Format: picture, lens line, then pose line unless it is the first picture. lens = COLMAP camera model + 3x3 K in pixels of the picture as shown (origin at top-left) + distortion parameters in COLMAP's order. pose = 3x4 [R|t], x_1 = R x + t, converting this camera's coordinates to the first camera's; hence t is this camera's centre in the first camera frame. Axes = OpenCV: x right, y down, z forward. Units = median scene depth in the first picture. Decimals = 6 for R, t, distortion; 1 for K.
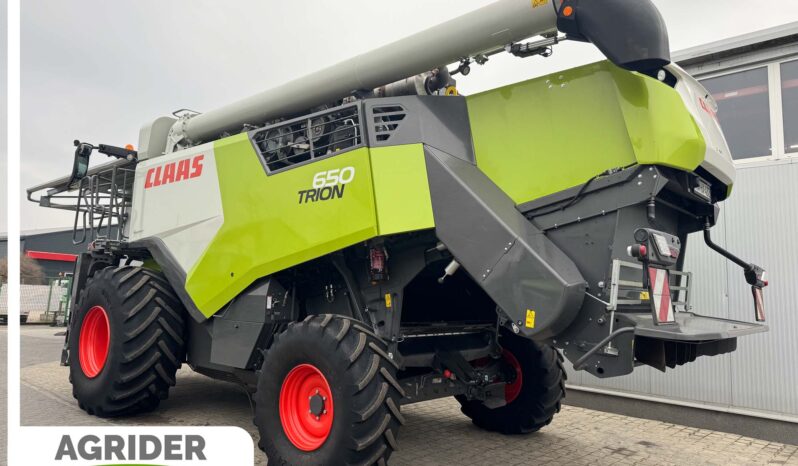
lens RADIAL K [[545.3, 0, 395.3], [0, 545.3, 232.0], [0, 0, 1]] dist [0.003125, -0.001453]
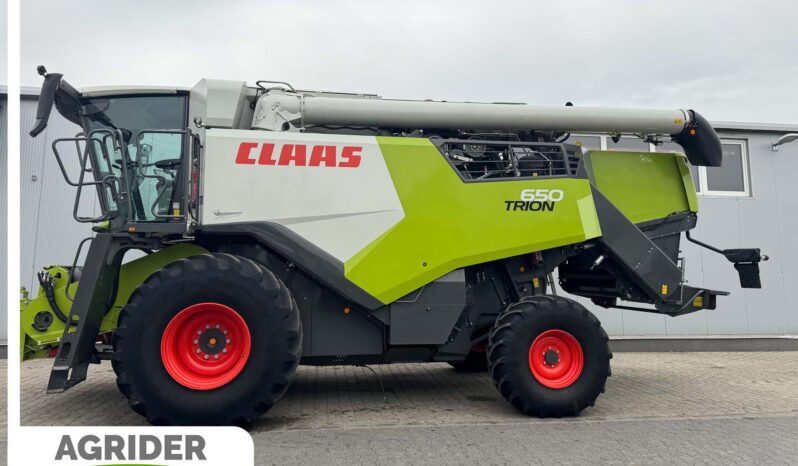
lens RADIAL K [[545.3, 0, 397.5], [0, 545.3, 236.2], [0, 0, 1]] dist [0.003125, -0.001453]
pose [[0.680181, 0.030646, 0.732403, -1.344607], [-0.066966, 0.997546, 0.020450, -0.000114], [-0.729979, -0.062956, 0.680564, 0.313403]]
